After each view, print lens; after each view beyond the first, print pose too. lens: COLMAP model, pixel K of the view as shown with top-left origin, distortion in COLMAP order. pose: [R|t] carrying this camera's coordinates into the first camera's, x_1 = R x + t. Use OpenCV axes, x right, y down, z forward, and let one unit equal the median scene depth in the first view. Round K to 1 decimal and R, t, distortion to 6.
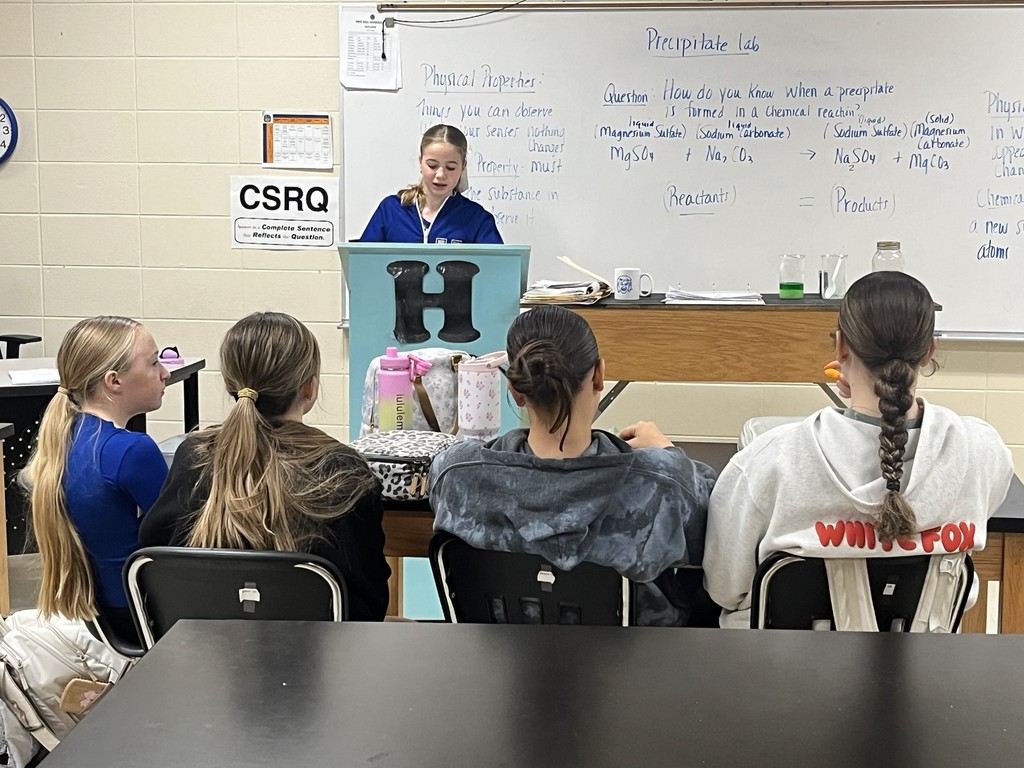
lens RADIAL K [[1615.7, 0, 512.0], [0, 1615.7, 384.0], [0, 0, 1]] dist [0.120976, -0.247619]
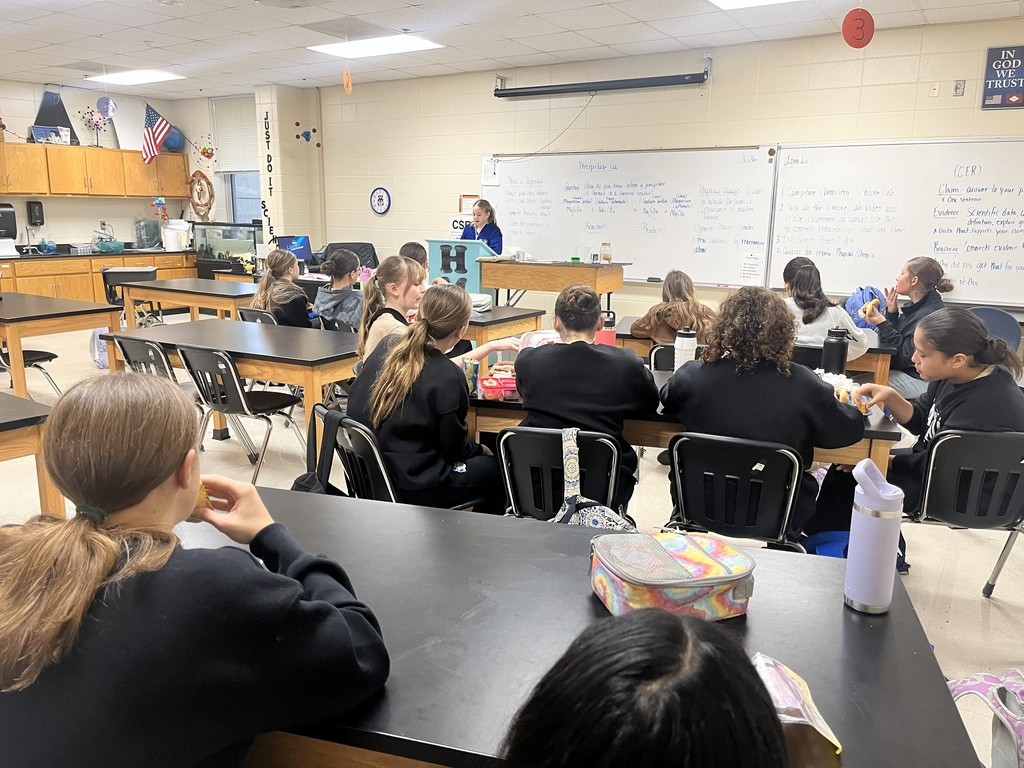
lens RADIAL K [[779.9, 0, 510.9], [0, 779.9, 379.0], [0, 0, 1]] dist [0.066817, -0.104280]
pose [[0.904216, 0.094958, -0.416384, 0.545448], [-0.065715, 0.994293, 0.084046, 0.032896], [0.421989, -0.048633, 0.905296, -0.216180]]
